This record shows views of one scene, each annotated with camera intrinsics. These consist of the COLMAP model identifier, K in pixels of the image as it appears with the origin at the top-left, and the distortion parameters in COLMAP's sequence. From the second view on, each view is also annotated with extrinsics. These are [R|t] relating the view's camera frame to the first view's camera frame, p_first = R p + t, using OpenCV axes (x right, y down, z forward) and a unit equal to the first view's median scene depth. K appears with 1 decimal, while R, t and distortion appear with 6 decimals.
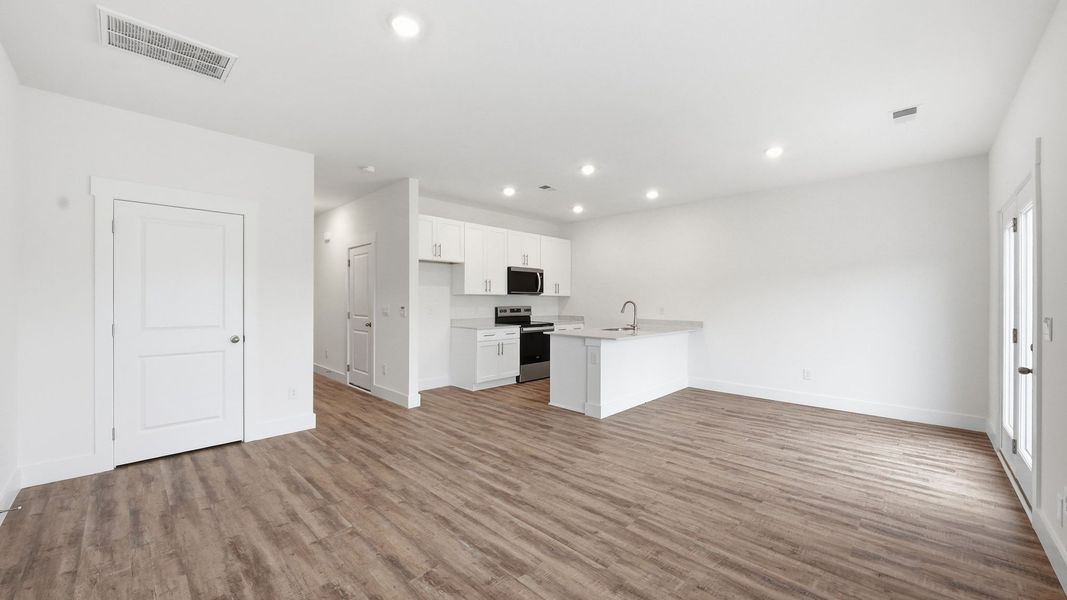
lens RADIAL K [[408.9, 0, 533.5], [0, 408.9, 300.0], [0, 0, 1]] dist [-0.000911, -0.000259]
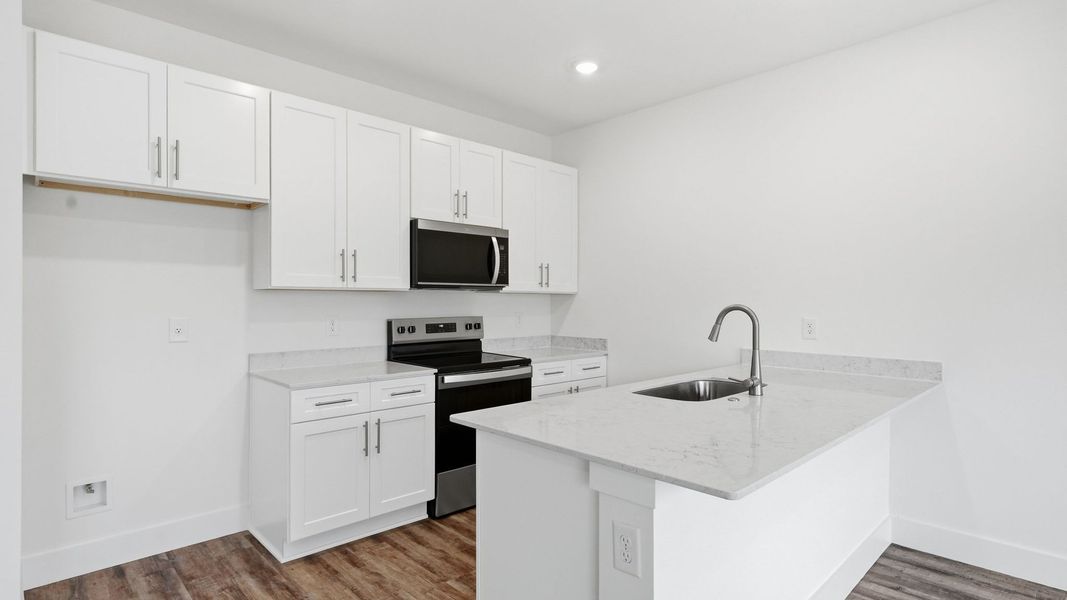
lens RADIAL K [[535.2, 0, 533.5], [0, 535.2, 300.0], [0, 0, 1]] dist [-0.000128, 0.000116]
pose [[0.999315, -0.003333, -0.036861, 0.117427], [0.003292, 0.999994, -0.001188, -0.002703], [0.036864, 0.001066, 0.999320, 0.758624]]
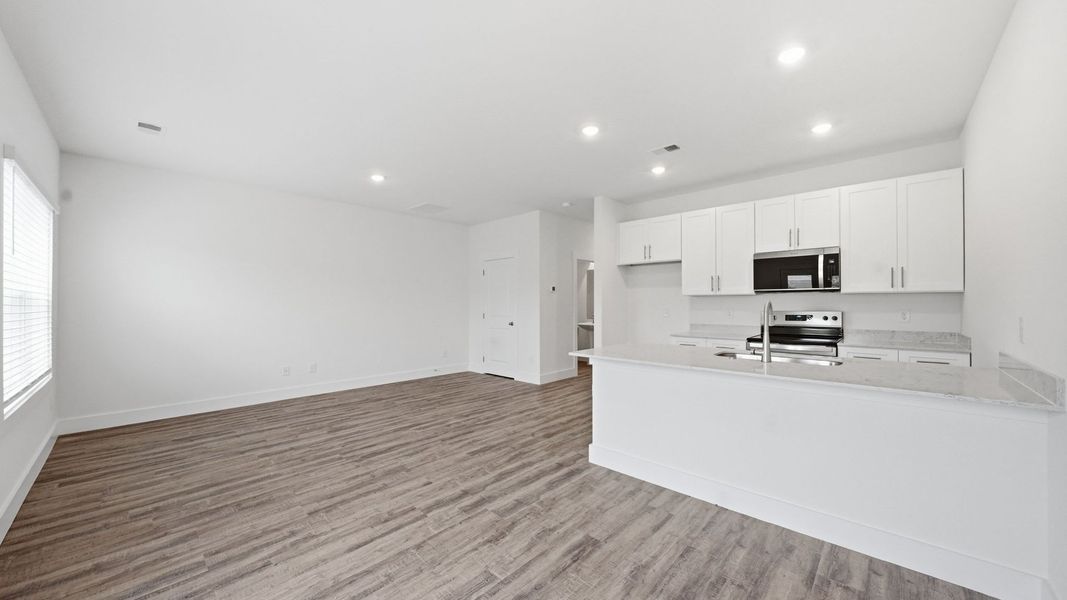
lens RADIAL K [[382.0, 0, 533.5], [0, 382.0, 300.0], [0, 0, 1]] dist [-0.000727, 0.000041]
pose [[0.004376, -0.013114, -0.999904, 0.922644], [0.001621, 0.999913, -0.013107, 0.008506], [0.999989, -0.001564, 0.004396, 0.966958]]
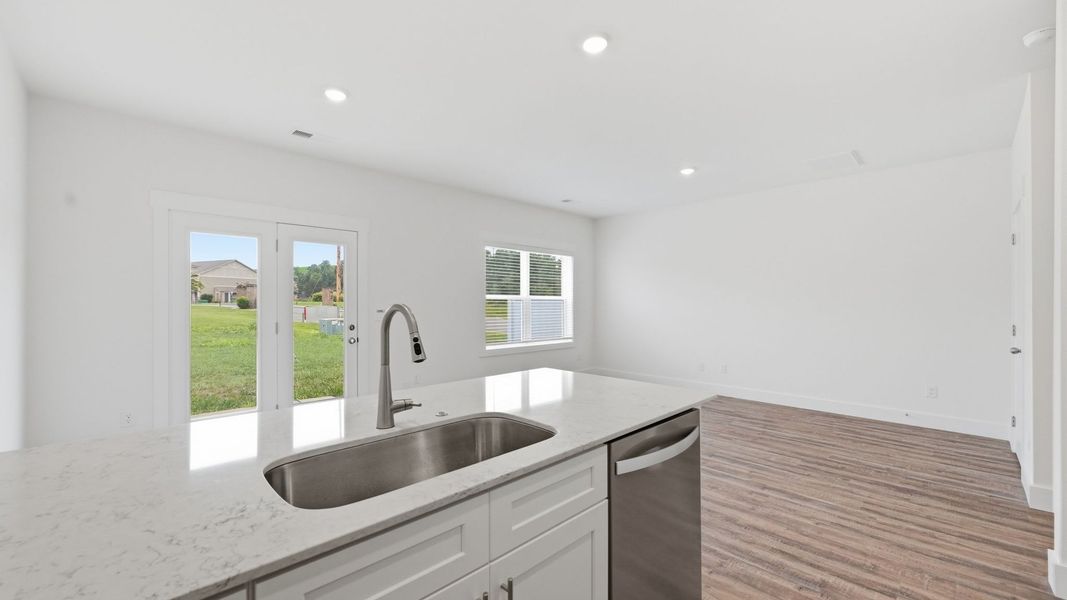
lens RADIAL K [[408.9, 0, 533.5], [0, 408.9, 300.0], [0, 0, 1]] dist [-0.000911, -0.000259]
pose [[-0.999444, 0.004793, 0.032988, 0.208669], [0.004585, 0.999969, -0.006359, -0.005908], [-0.033017, -0.006205, -0.999436, 1.650110]]
